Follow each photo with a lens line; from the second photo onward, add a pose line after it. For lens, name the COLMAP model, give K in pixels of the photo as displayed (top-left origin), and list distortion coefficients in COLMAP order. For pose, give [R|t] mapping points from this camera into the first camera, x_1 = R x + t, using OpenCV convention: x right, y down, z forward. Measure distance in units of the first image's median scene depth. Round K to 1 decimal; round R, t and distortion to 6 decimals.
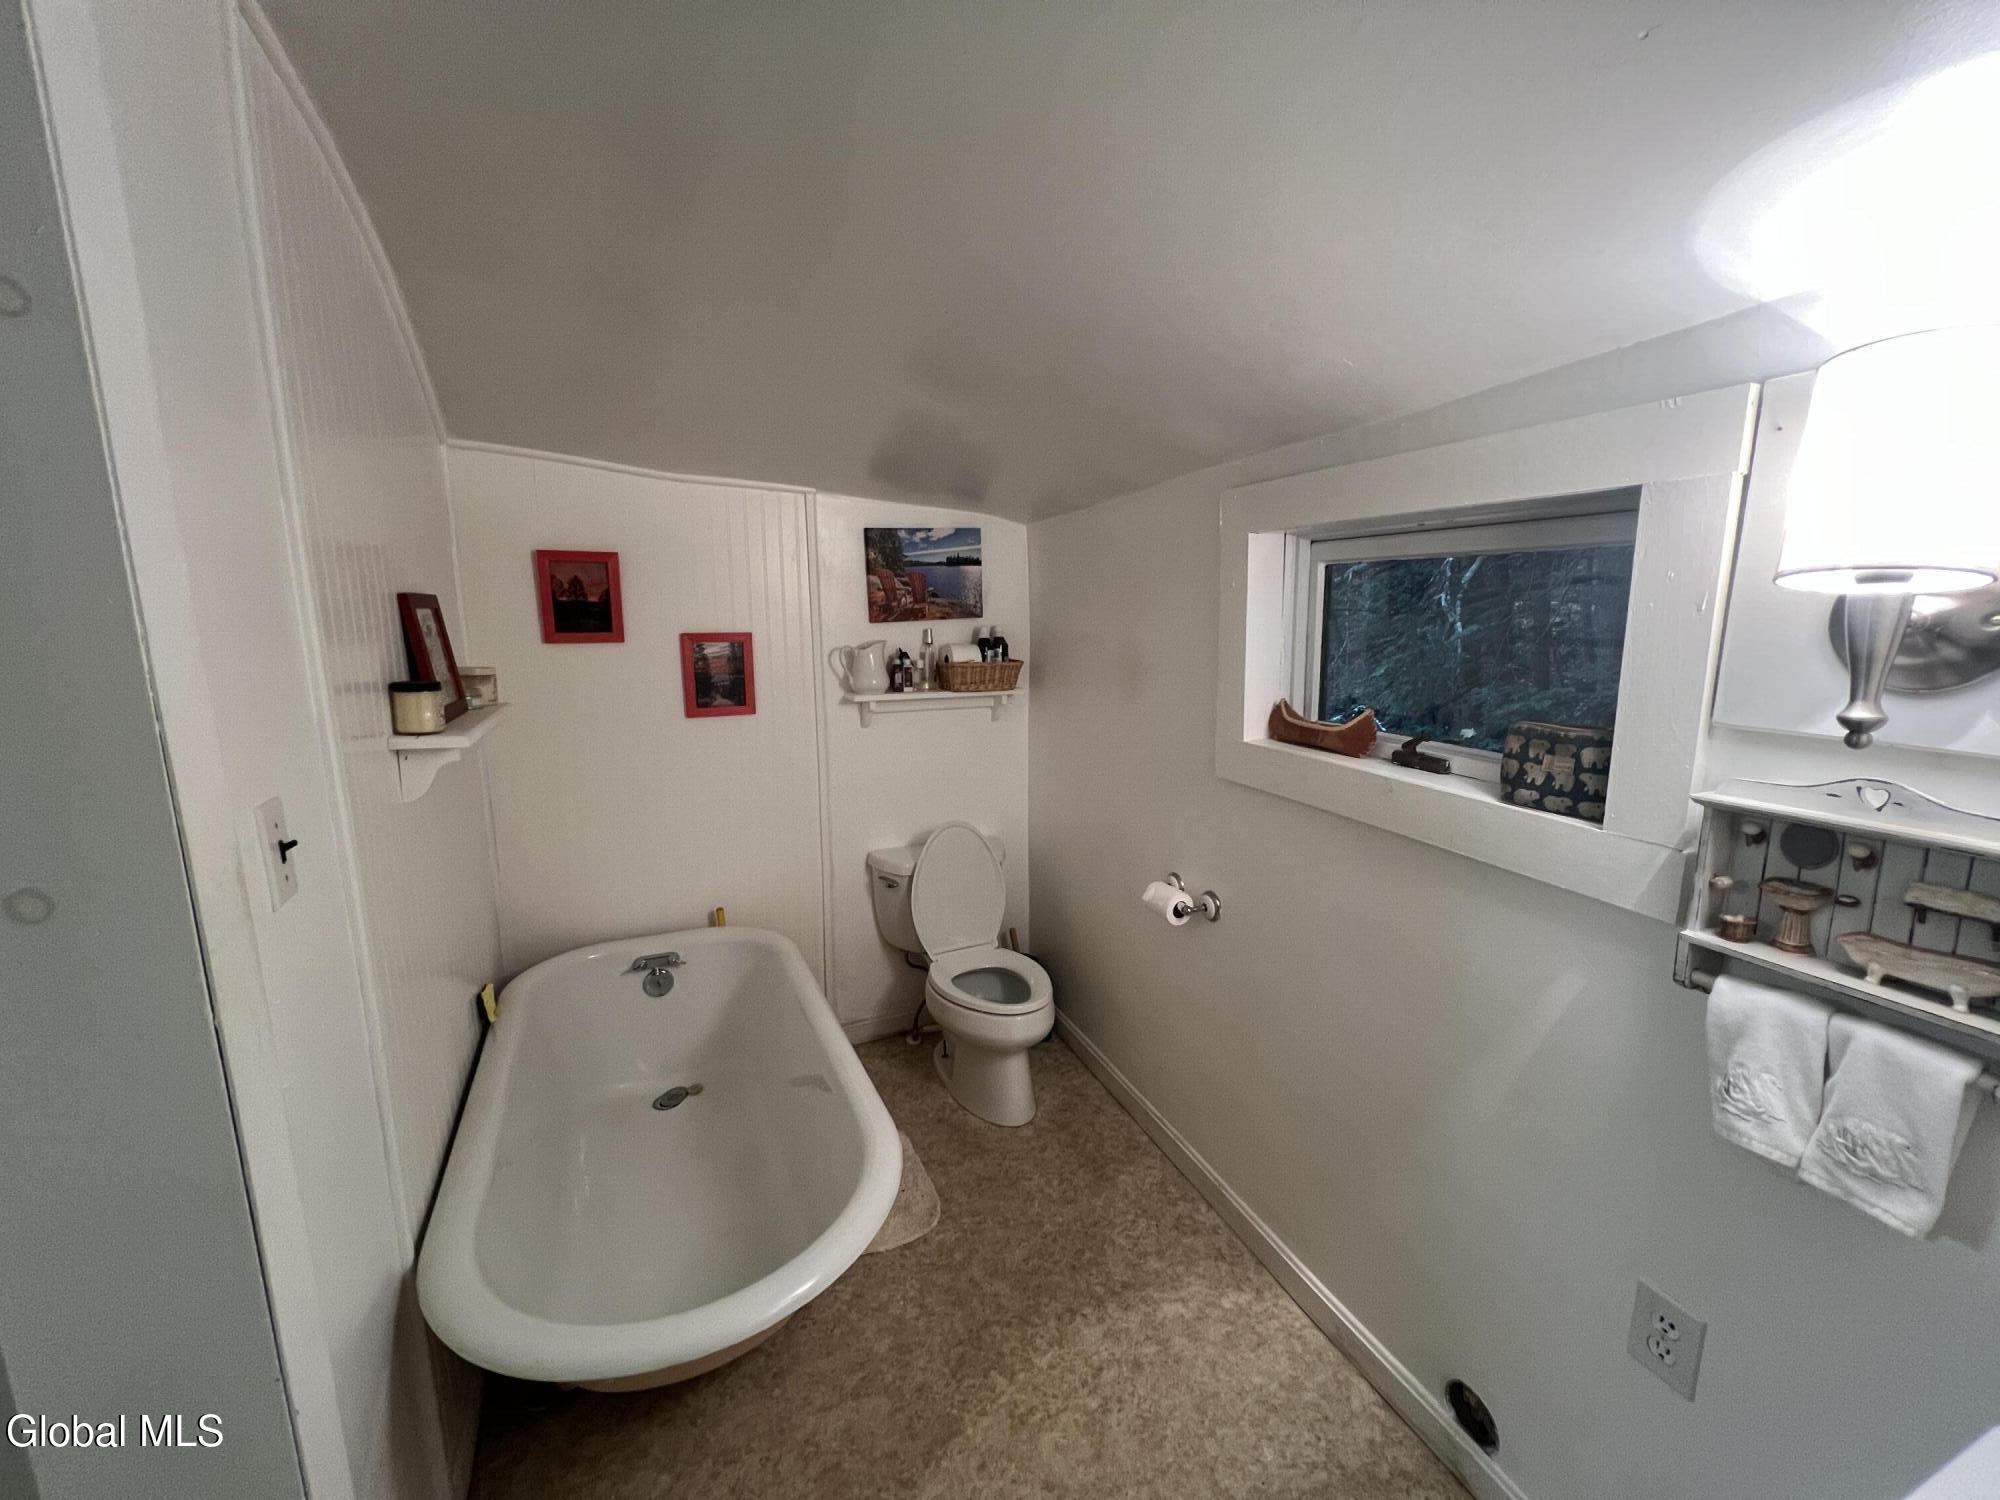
lens RADIAL K [[796.5, 0, 1000.1], [0, 796.5, 747.2], [0, 0, 1]] dist [-0.001844, -0.000175]
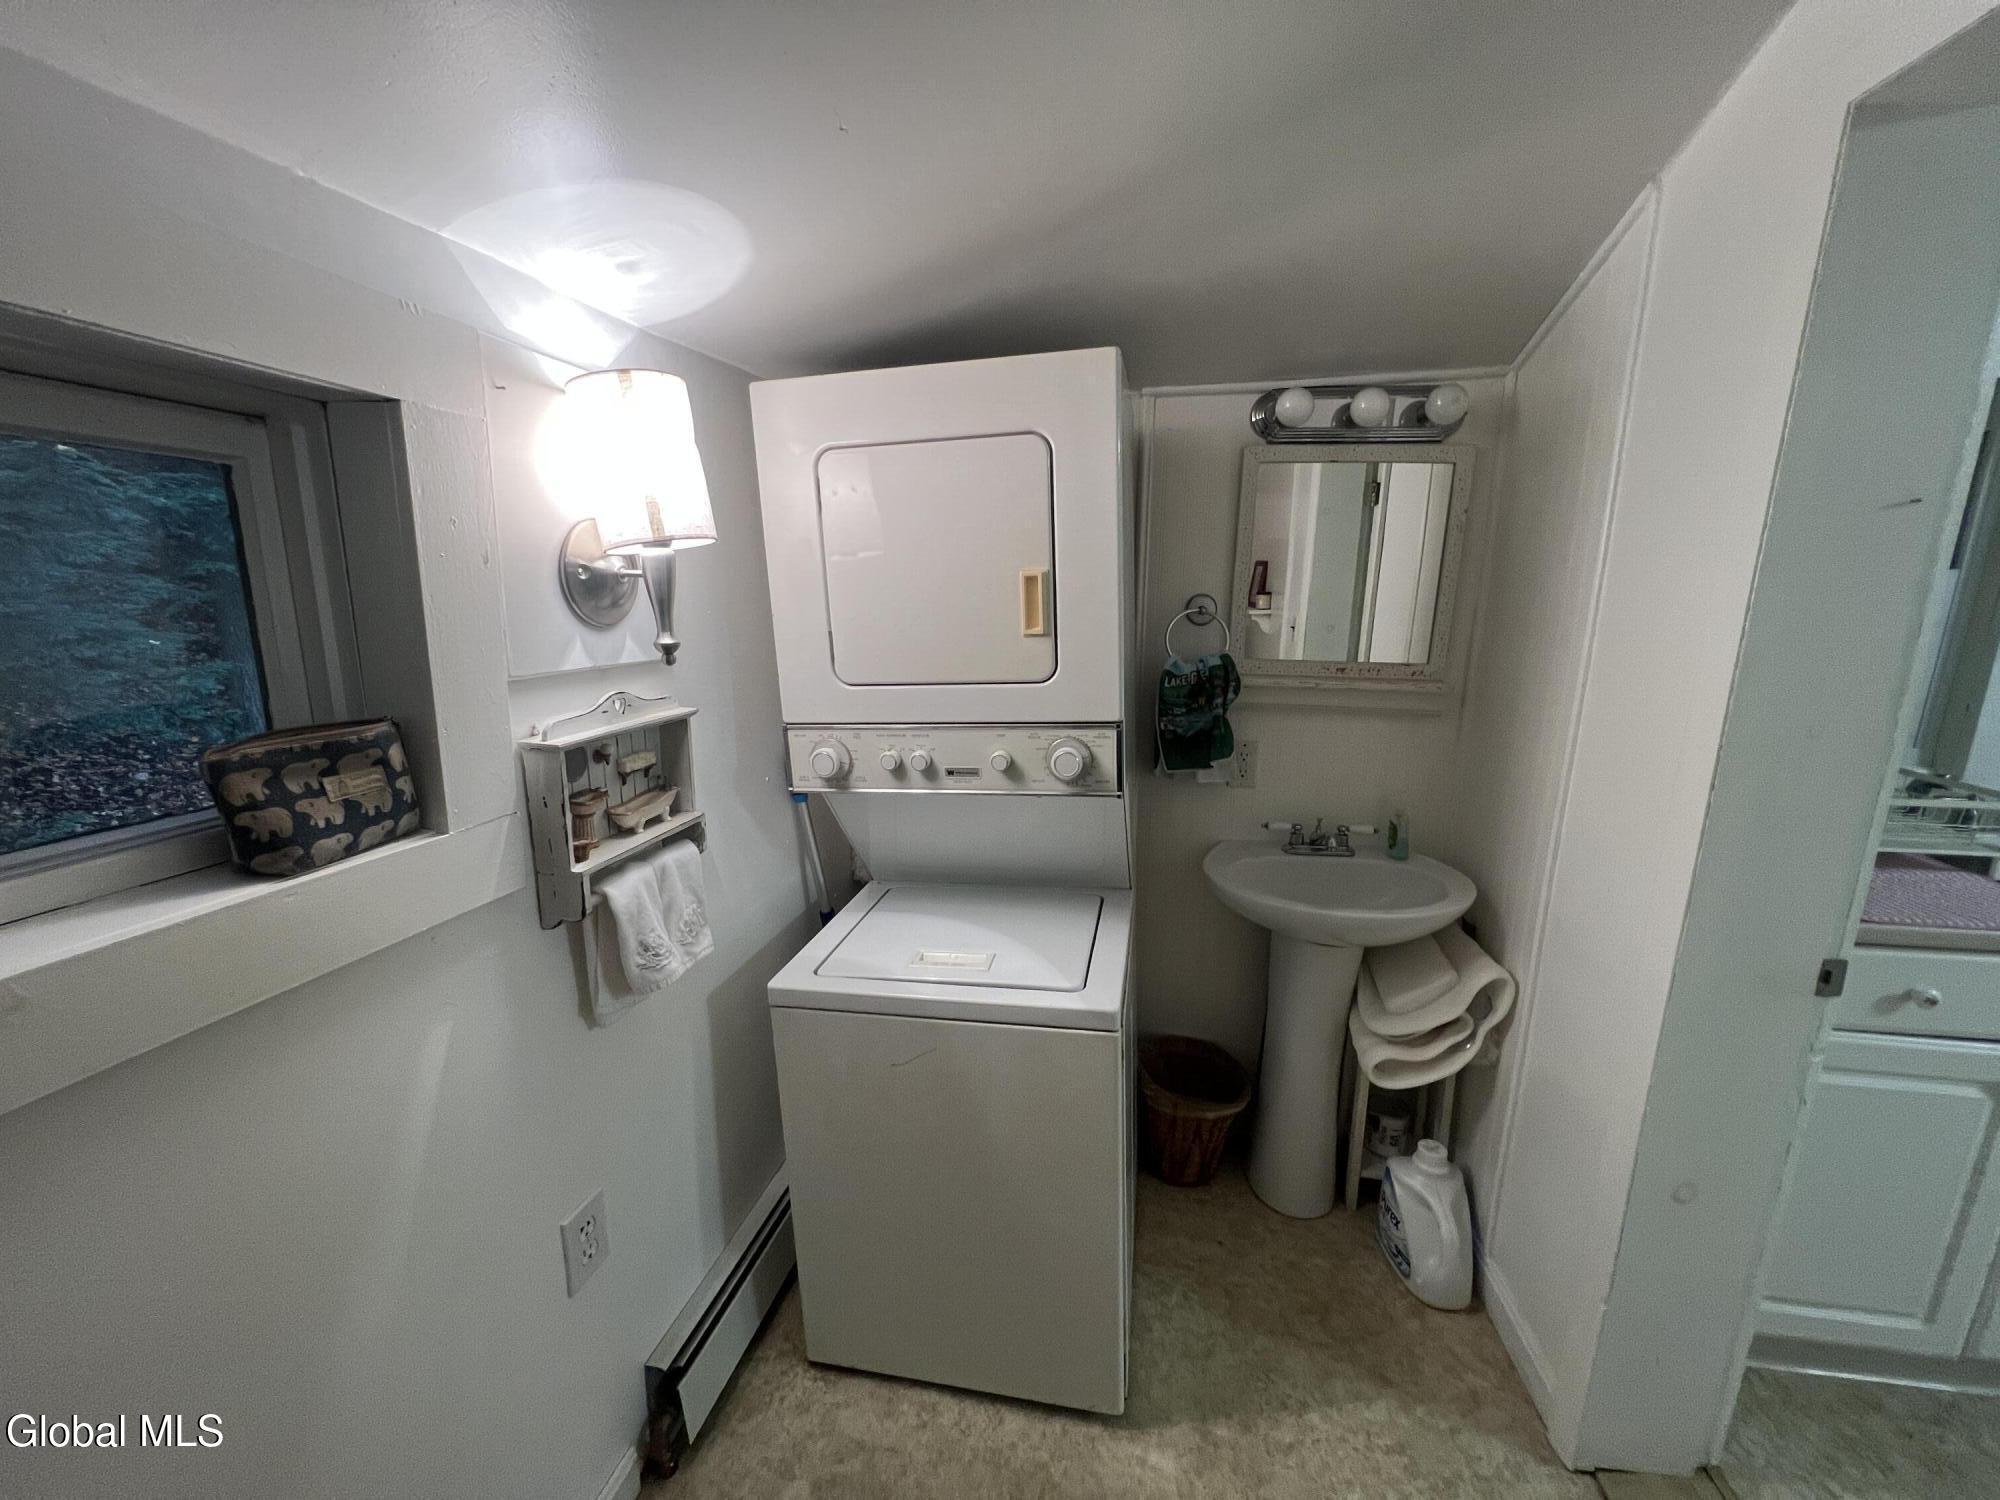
lens RADIAL K [[796.5, 0, 999.0], [0, 796.5, 752.9], [0, 0, 1]] dist [-0.001844, -0.000175]
pose [[-0.830514, -0.111406, 0.545742, -0.161992], [0.095330, 0.936907, 0.336330, -0.209038], [-0.548779, 0.331352, -0.767494, 1.387689]]
